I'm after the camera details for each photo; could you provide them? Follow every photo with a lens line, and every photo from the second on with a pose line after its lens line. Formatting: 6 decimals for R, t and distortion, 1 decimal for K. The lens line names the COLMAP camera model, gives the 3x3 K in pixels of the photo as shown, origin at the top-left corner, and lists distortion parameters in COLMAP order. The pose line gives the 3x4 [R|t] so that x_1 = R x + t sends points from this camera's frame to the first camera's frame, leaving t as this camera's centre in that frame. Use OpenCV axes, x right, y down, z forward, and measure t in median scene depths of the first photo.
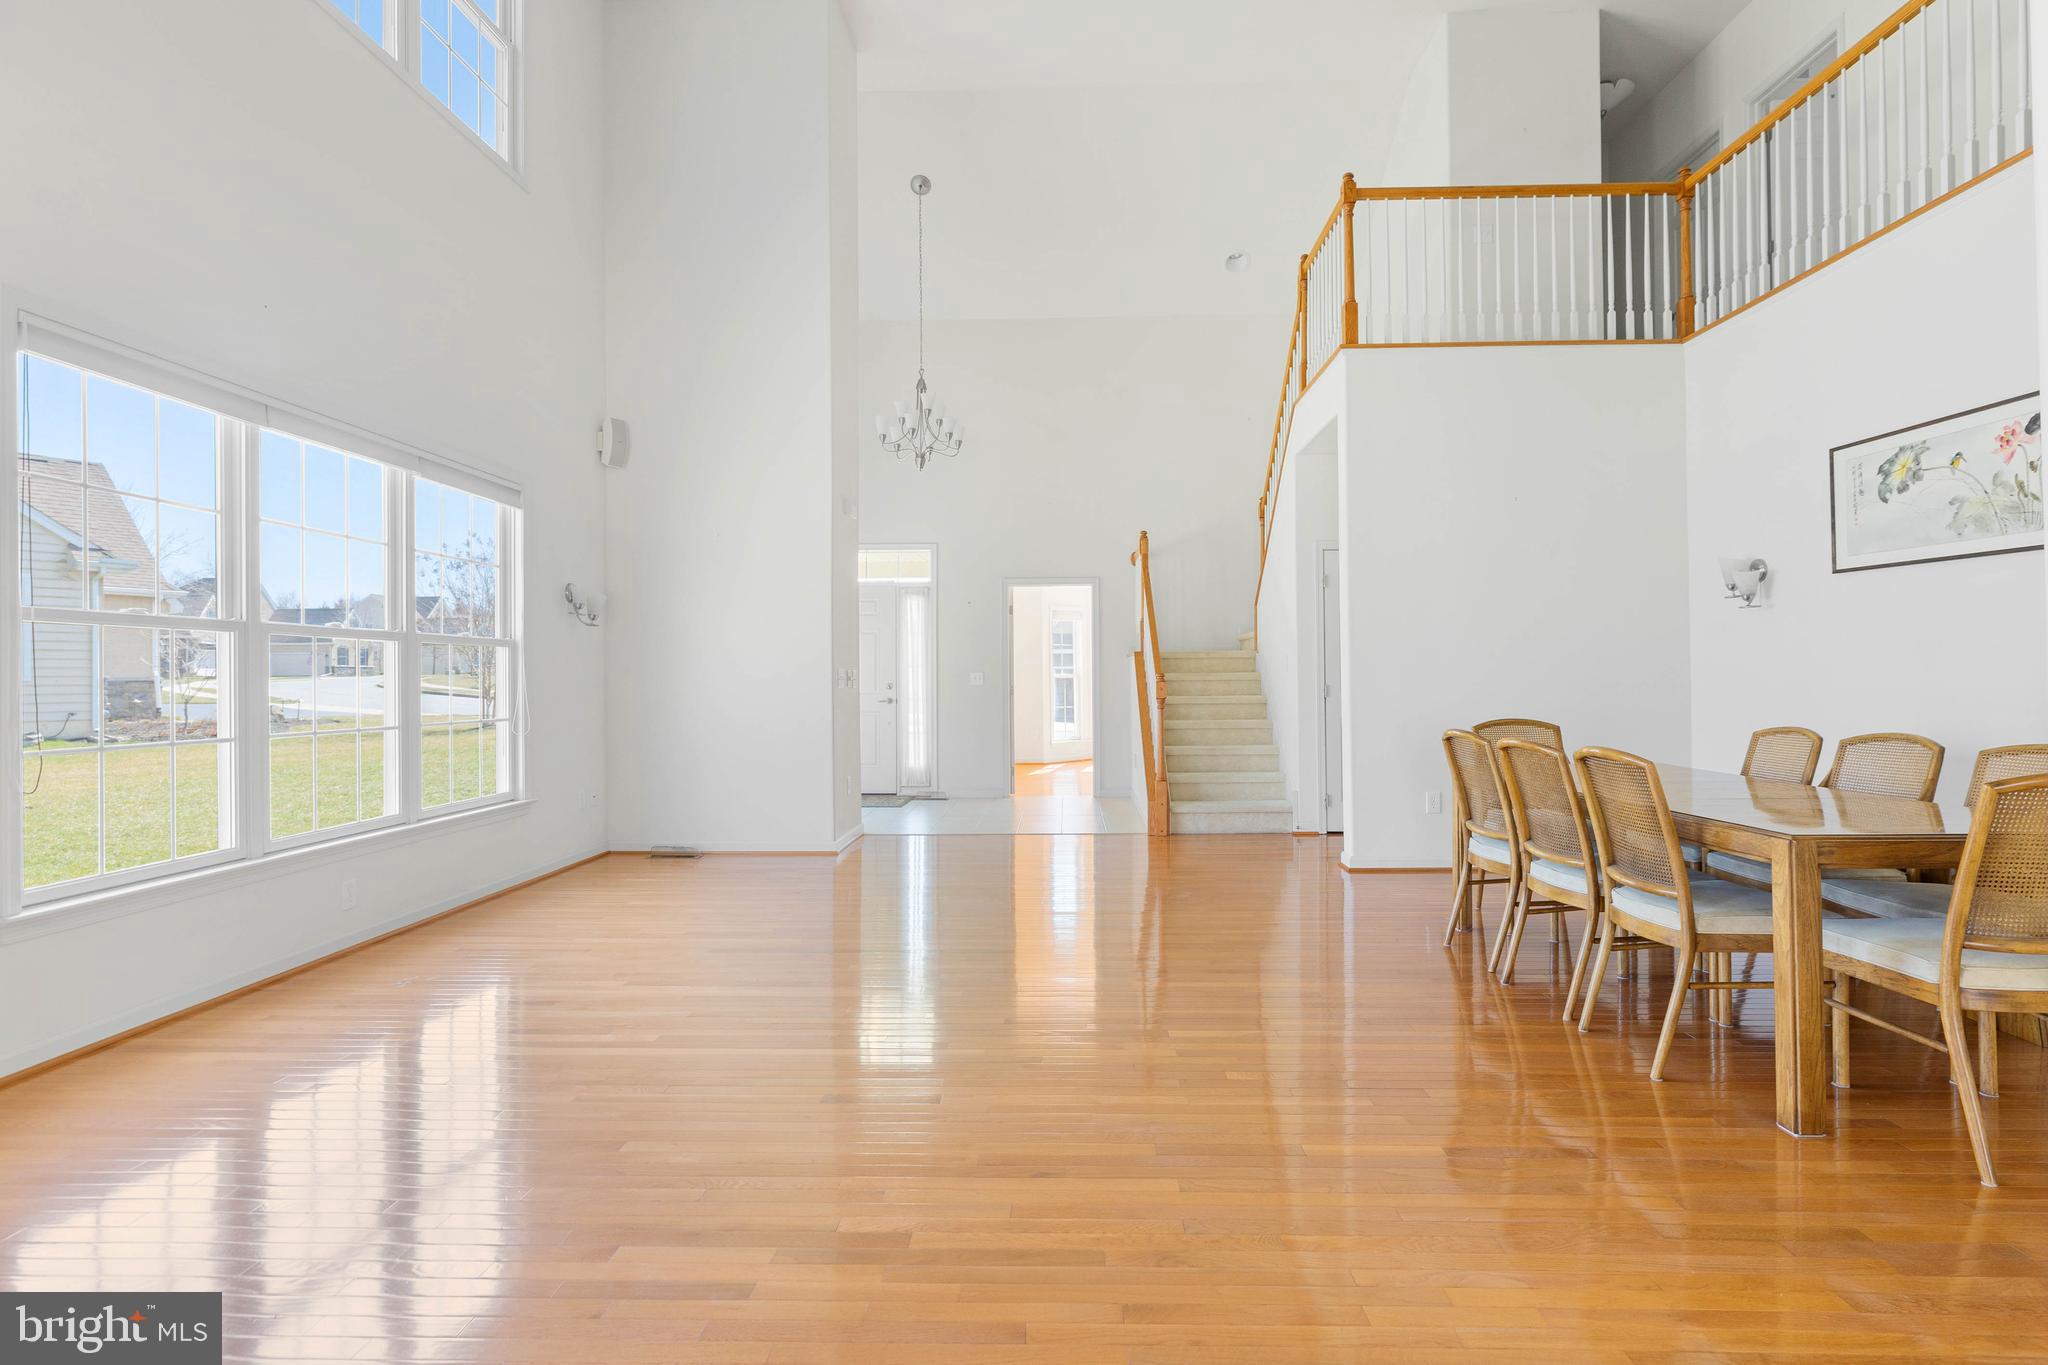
lens RADIAL K [[1006.7, 0, 1029.5], [0, 1006.7, 673.1], [0, 0, 1]] dist [-0.020432, 0.001260]
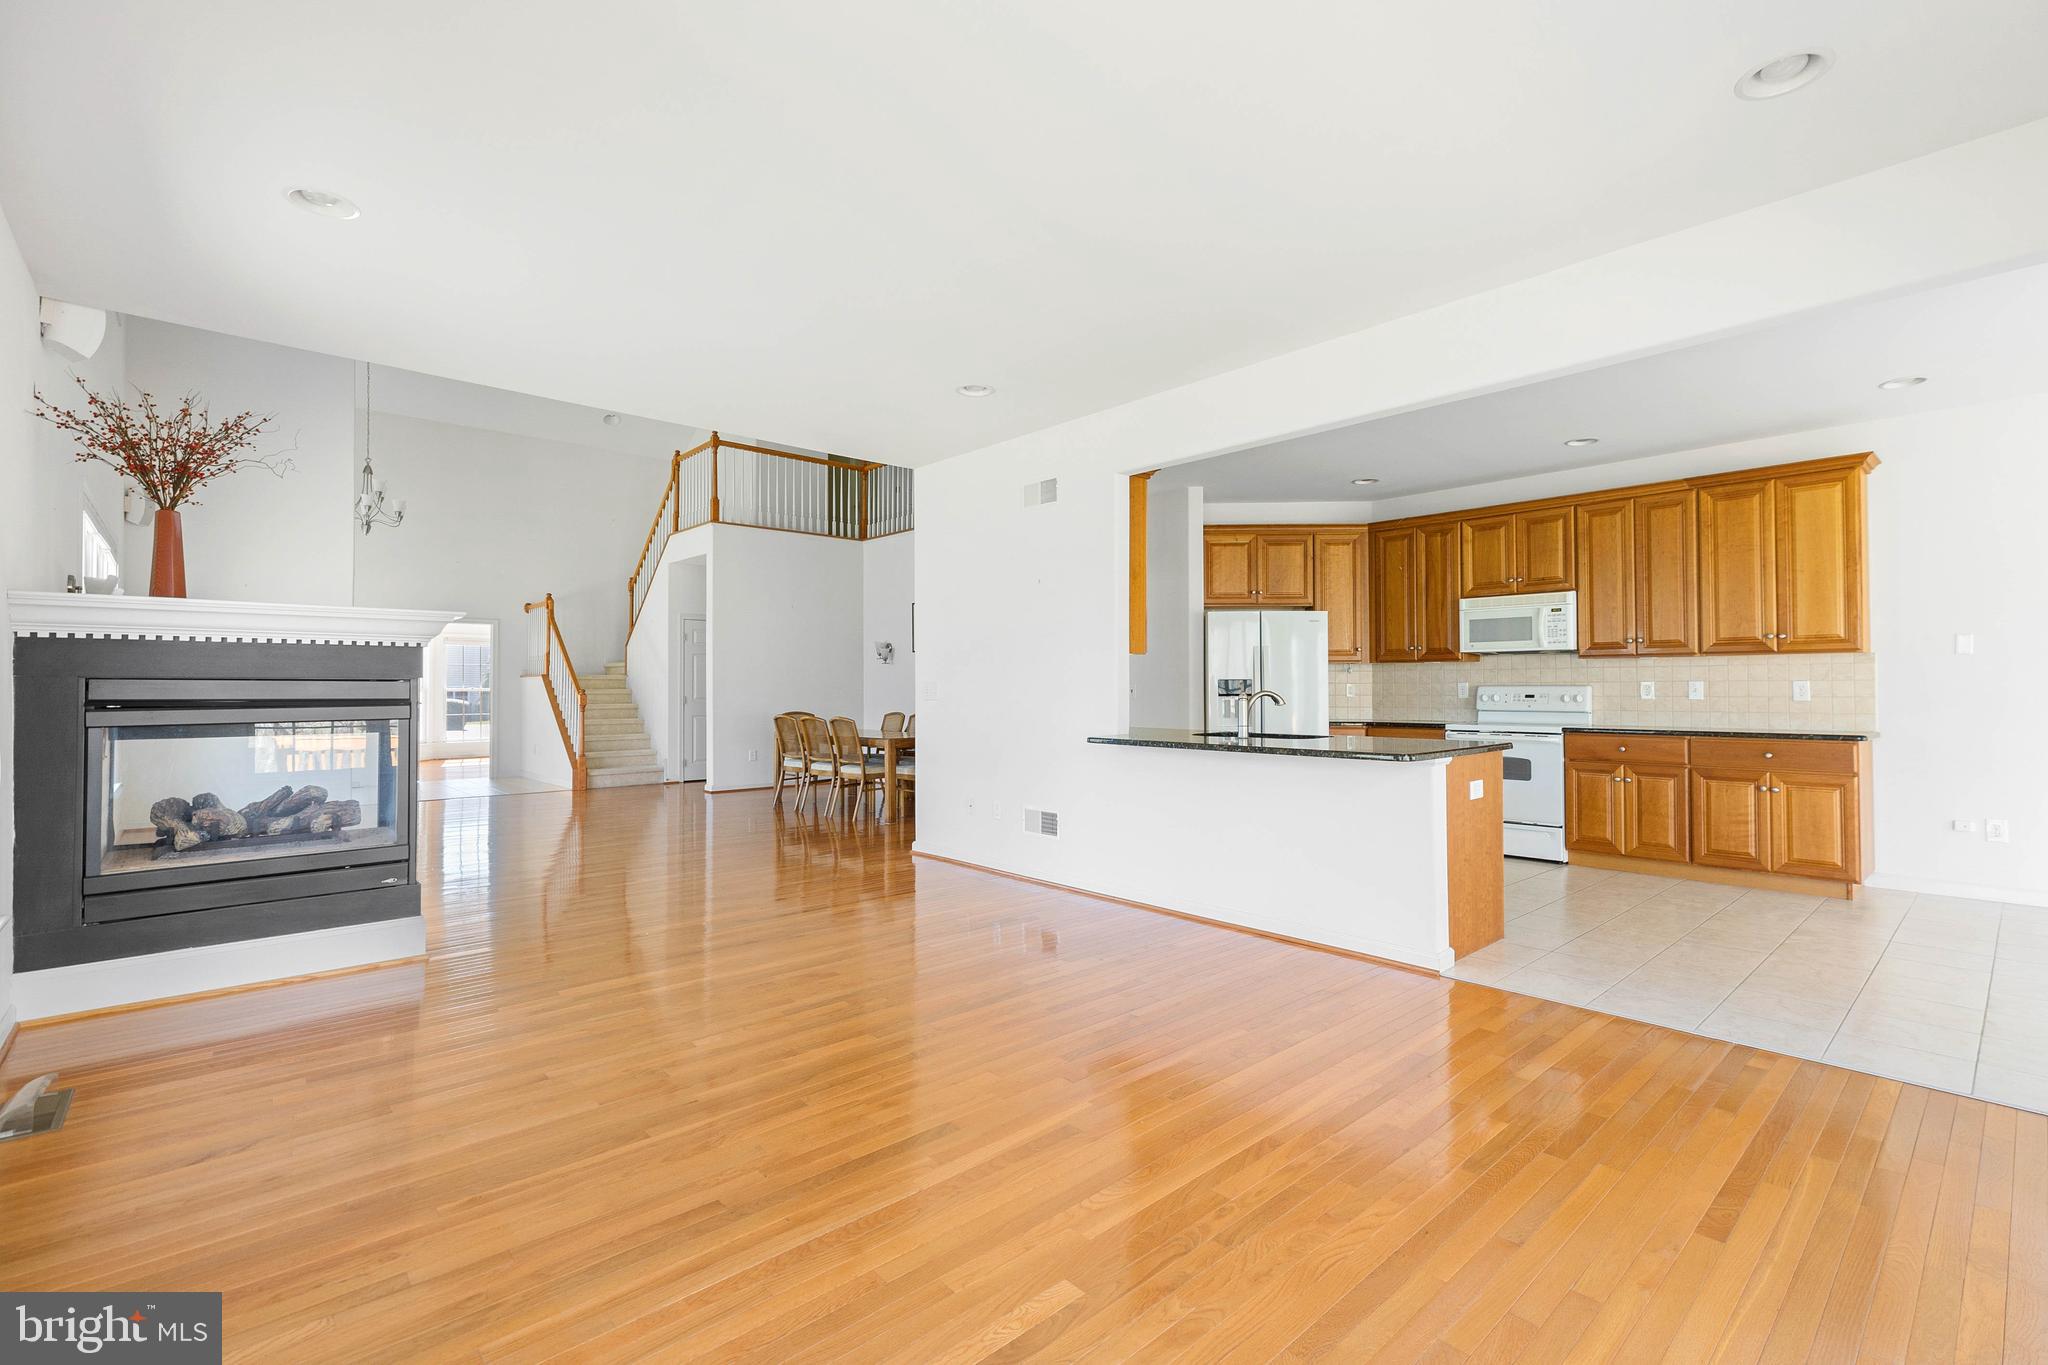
lens RADIAL K [[928.2, 0, 1029.1], [0, 928.2, 675.7], [0, 0, 1]] dist [0.009092, -0.000829]
pose [[0.721721, 0.014651, 0.692029, -0.498081], [-0.007159, 0.999880, -0.013702, -0.008801], [-0.692147, 0.004935, 0.721739, -0.740534]]
